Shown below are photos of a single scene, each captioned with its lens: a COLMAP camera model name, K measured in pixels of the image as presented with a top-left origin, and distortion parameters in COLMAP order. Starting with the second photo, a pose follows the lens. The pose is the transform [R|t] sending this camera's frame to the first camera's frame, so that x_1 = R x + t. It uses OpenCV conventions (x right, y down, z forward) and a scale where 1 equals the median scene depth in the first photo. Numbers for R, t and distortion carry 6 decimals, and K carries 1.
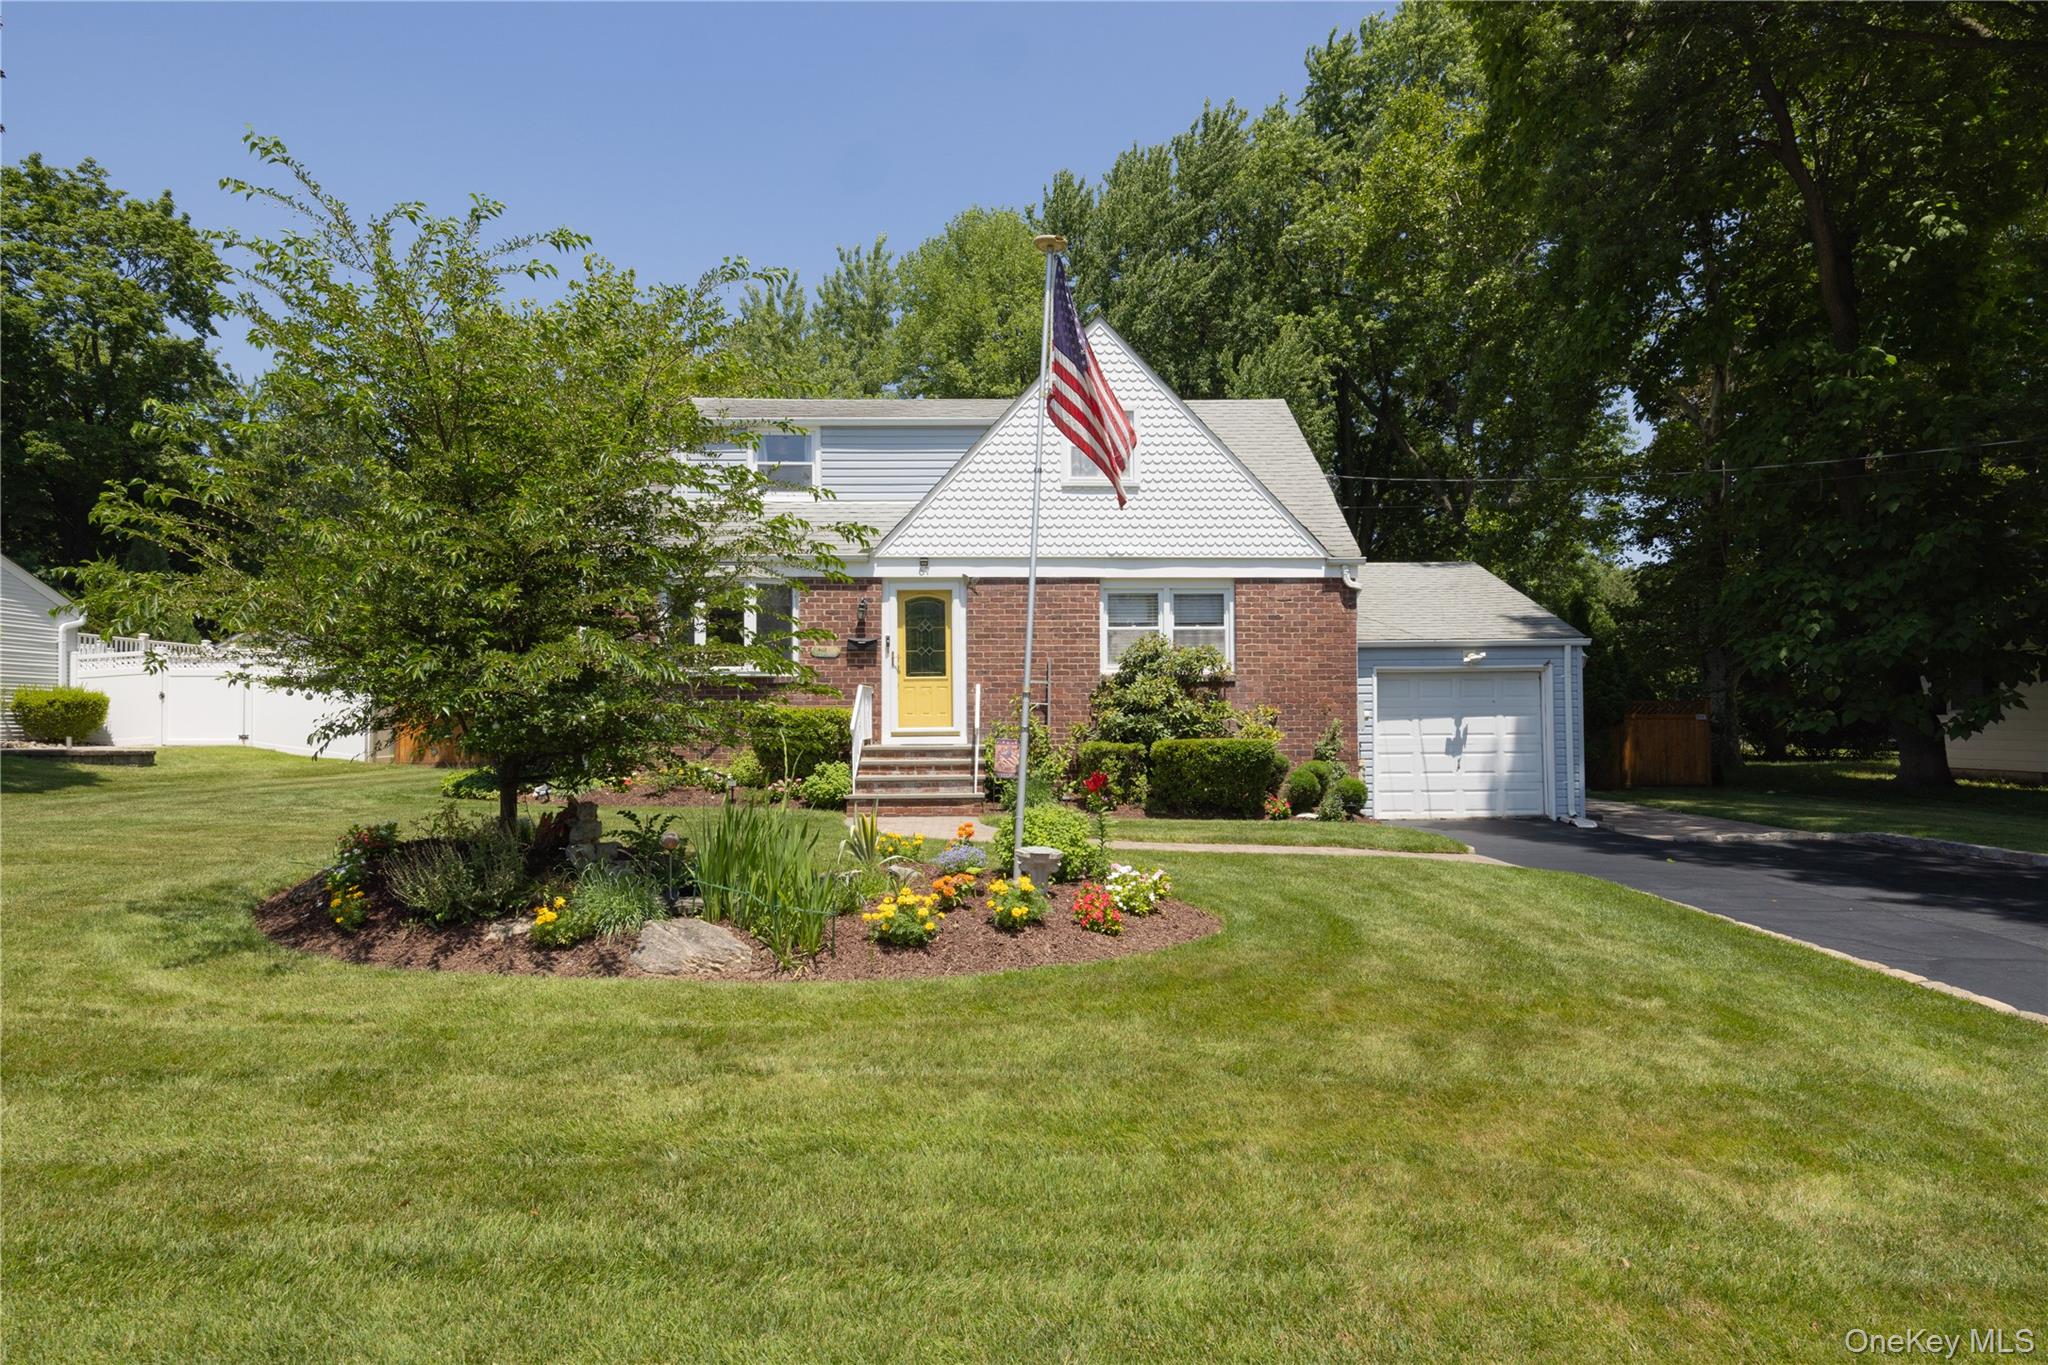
lens RADIAL K [[1116.7, 0, 1039.9], [0, 1116.7, 698.6], [0, 0, 1]] dist [0.001669, 0.001466]
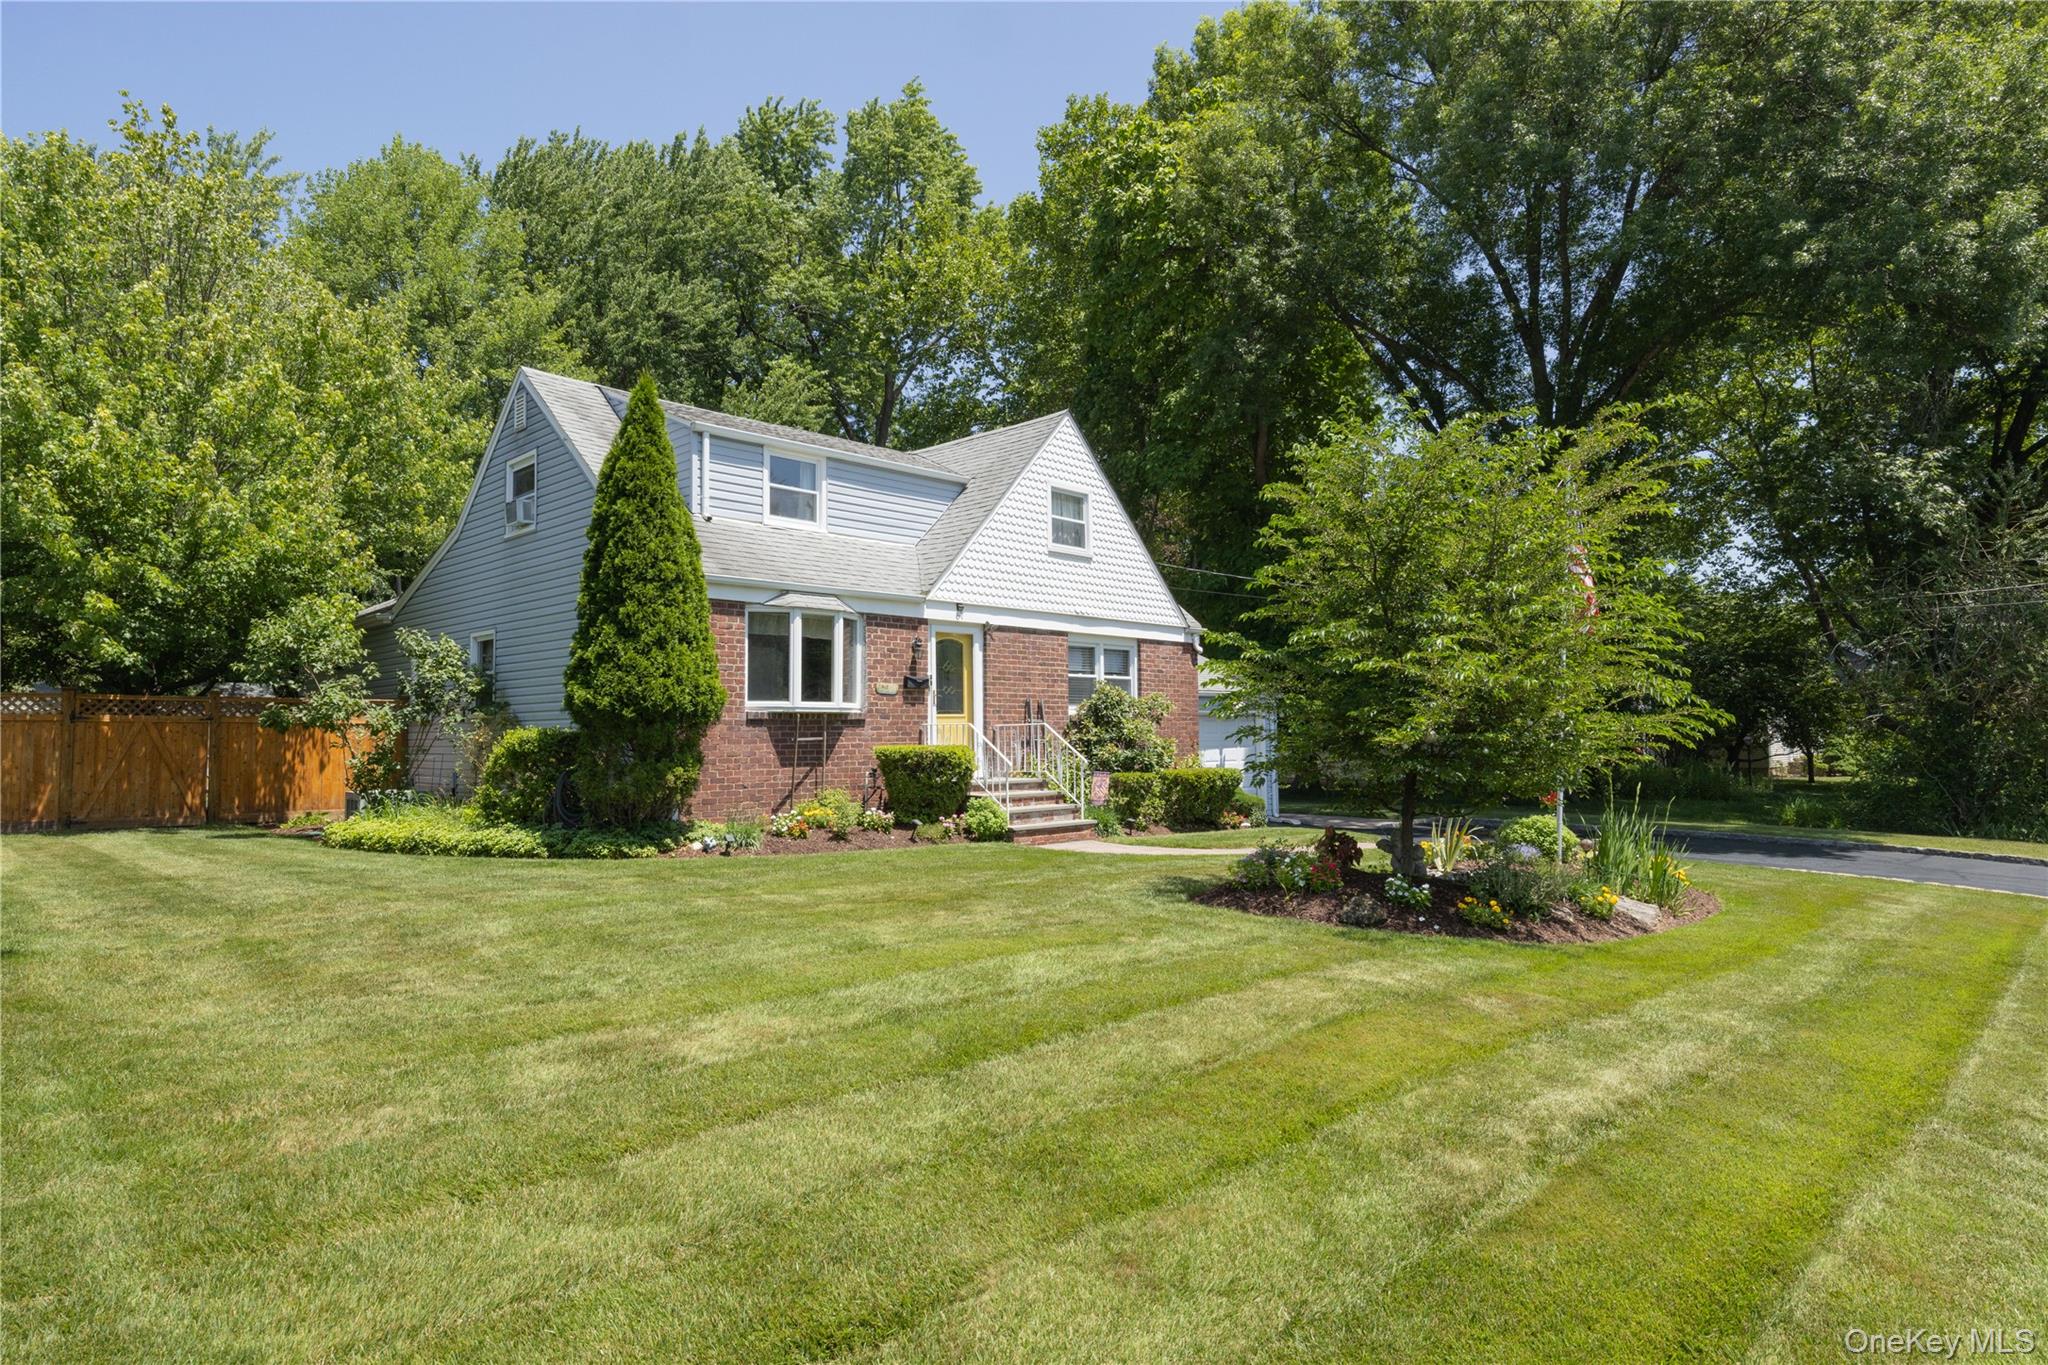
lens RADIAL K [[1116.7, 0, 1015.9], [0, 1116.7, 683.7], [0, 0, 1]] dist [0.001669, 0.001466]
pose [[0.733684, 0.031924, 0.678740, -0.776796], [-0.013232, 0.999378, -0.032702, -0.014610], [-0.679362, 0.015013, 0.733650, 0.175563]]
